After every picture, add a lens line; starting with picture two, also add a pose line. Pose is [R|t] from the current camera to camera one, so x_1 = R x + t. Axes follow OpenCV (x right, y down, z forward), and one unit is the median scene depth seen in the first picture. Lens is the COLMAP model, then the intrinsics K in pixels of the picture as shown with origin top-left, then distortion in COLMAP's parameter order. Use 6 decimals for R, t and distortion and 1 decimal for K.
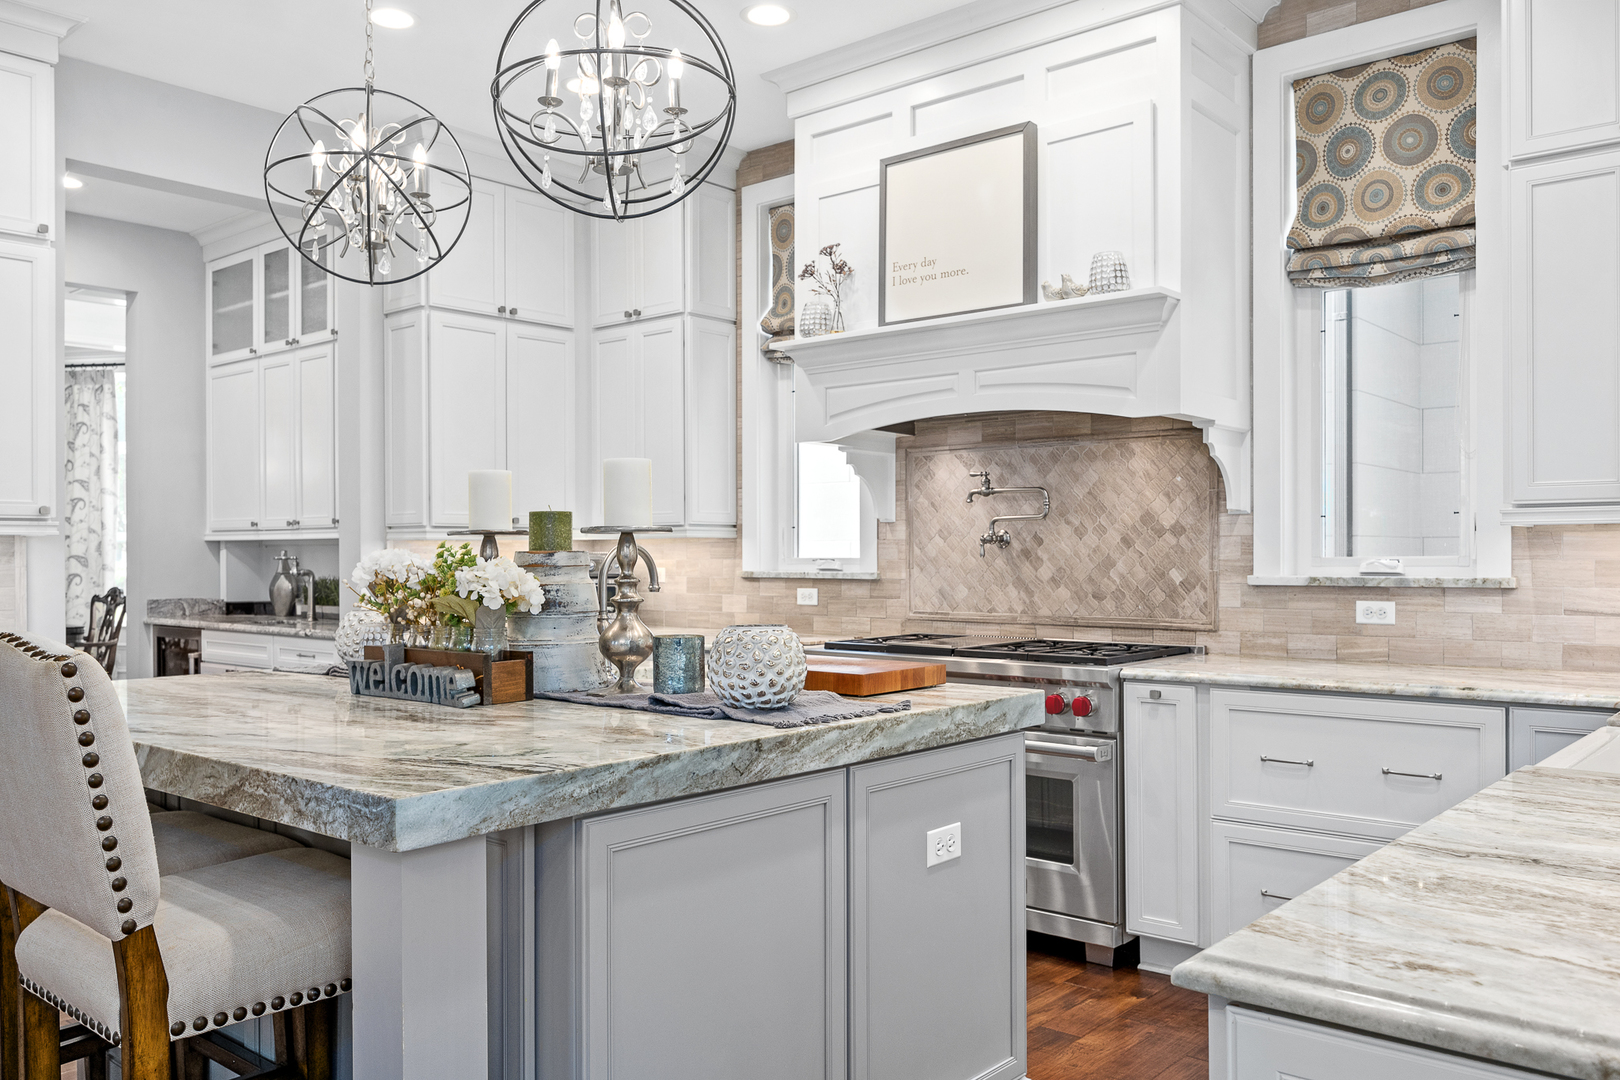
lens RADIAL K [[1277.1, 0, 808.5], [0, 1277.1, 550.7], [0, 0, 1]] dist [-0.004023, 0.004244]
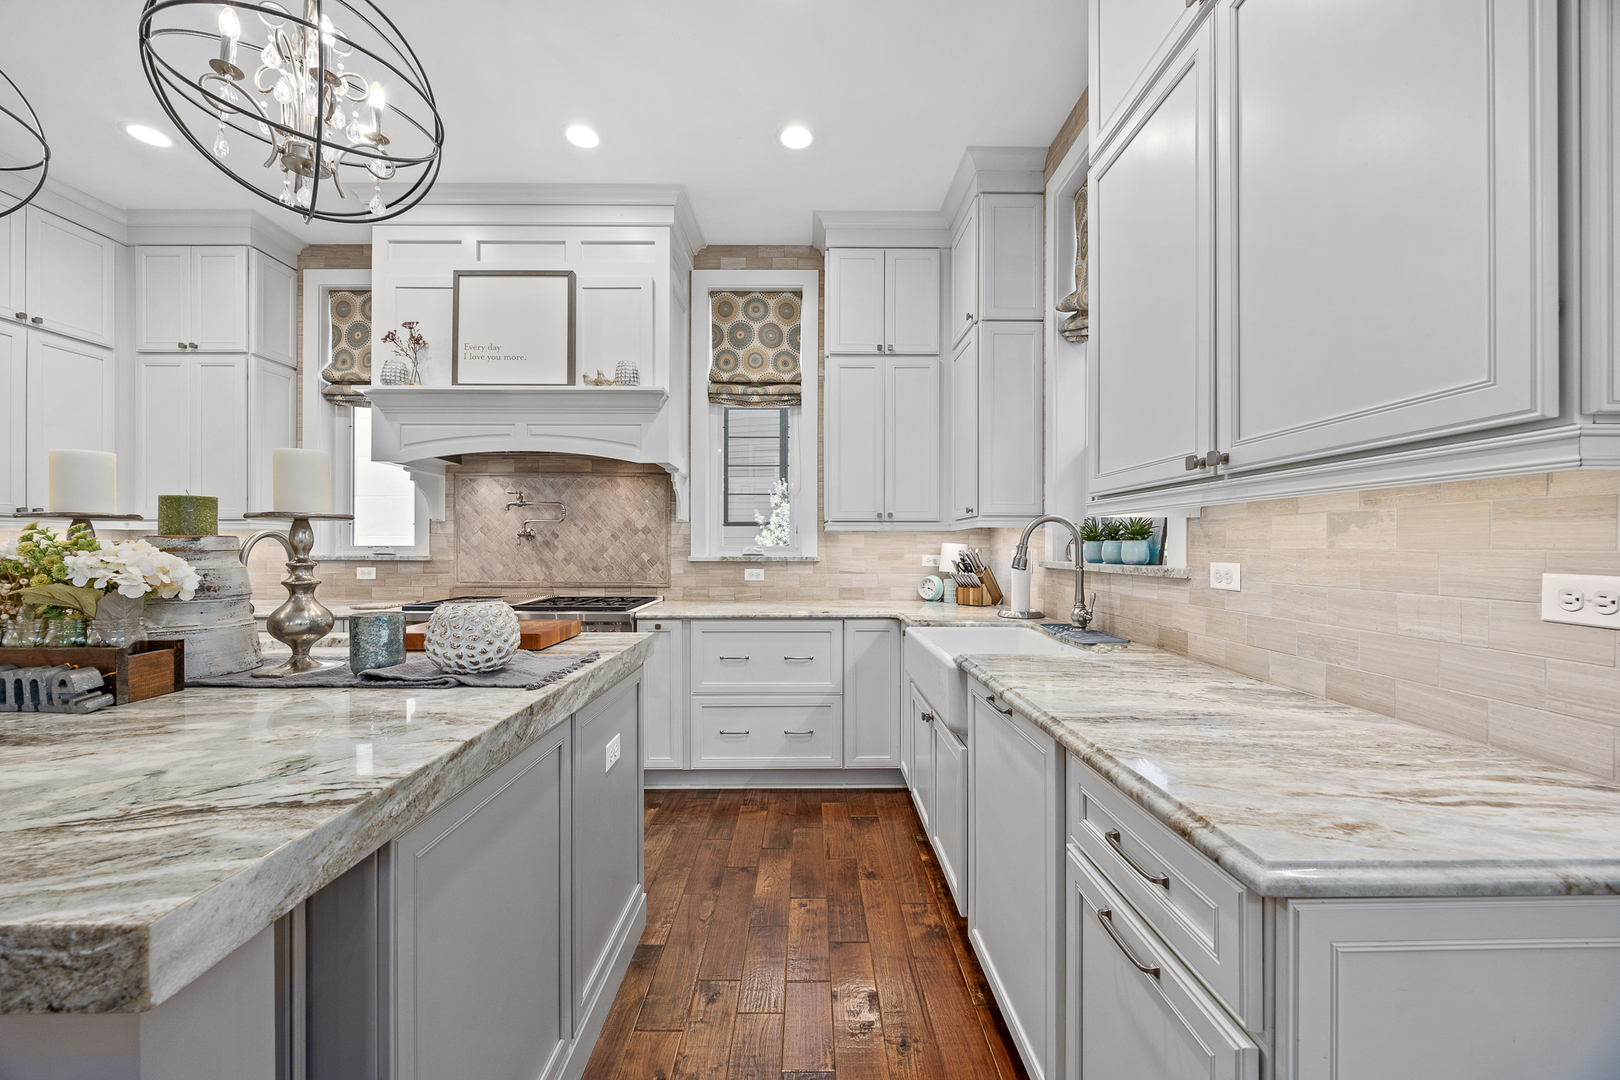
lens RADIAL K [[622.5, 0, 810.1], [0, 622.5, 545.3], [0, 0, 1]] dist [-0.001300, -0.000175]
pose [[0.754112, 0.005110, 0.656726, -0.112931], [-0.005997, 0.999982, -0.000894, 0.003817], [-0.656719, -0.003265, 0.754129, 0.227171]]
